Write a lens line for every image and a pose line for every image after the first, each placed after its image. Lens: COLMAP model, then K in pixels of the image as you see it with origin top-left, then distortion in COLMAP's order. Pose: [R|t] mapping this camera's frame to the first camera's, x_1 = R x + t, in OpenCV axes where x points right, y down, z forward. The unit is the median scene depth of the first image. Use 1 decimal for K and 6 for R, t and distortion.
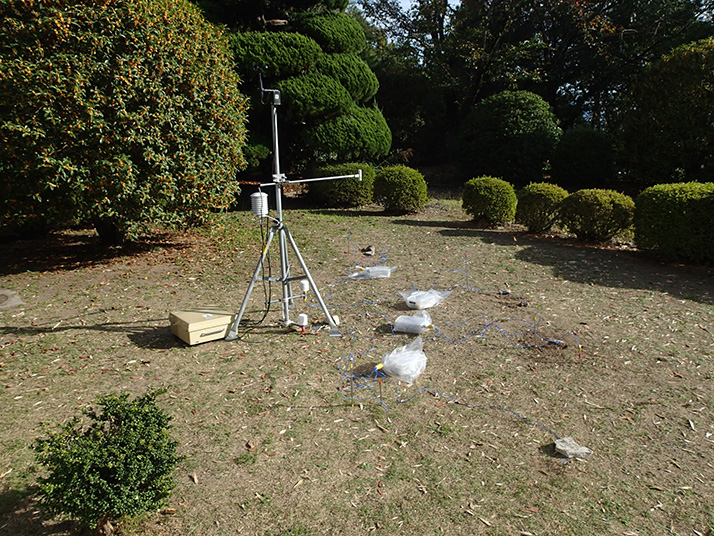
lens RADIAL K [[538.8, 0, 360.6], [0, 538.8, 262.1], [0, 0, 1]] dist [0.013120, -0.001112]
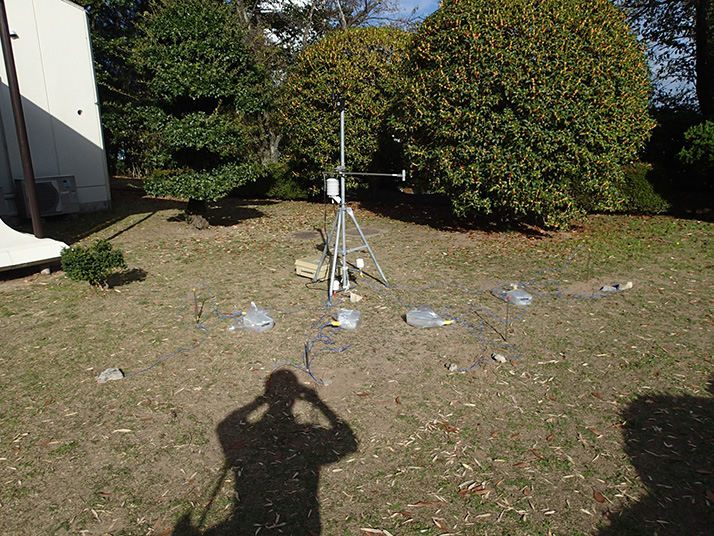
lens RADIAL K [[538.8, 0, 360.6], [0, 538.8, 262.1], [0, 0, 1]] dist [0.013120, -0.001112]
pose [[0.223733, 0.251843, -0.941551, 0.746371], [-0.226668, 0.952997, 0.201043, -0.144333], [0.947927, 0.168440, 0.270301, 0.505477]]
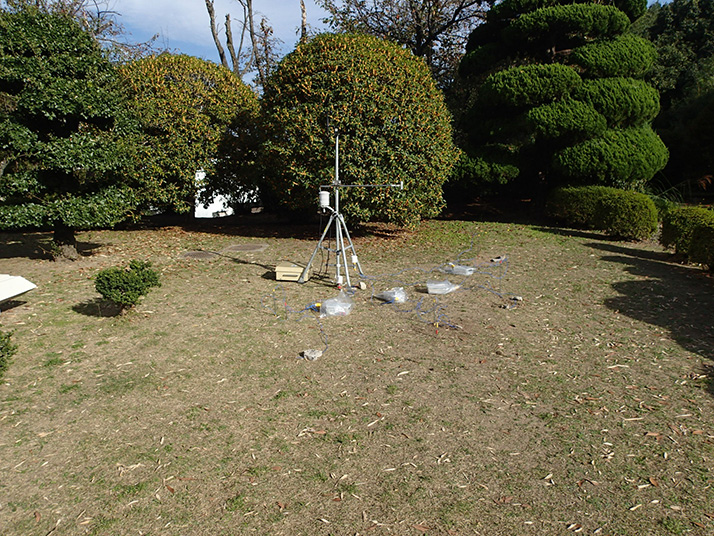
lens RADIAL K [[538.8, 0, 360.6], [0, 538.8, 262.1], [0, 0, 1]] dist [0.013120, -0.001112]
pose [[0.733121, 0.149651, -0.663429, 0.640666], [-0.174390, 0.984240, 0.029307, 0.005245], [0.657360, 0.094210, 0.747665, -0.047687]]
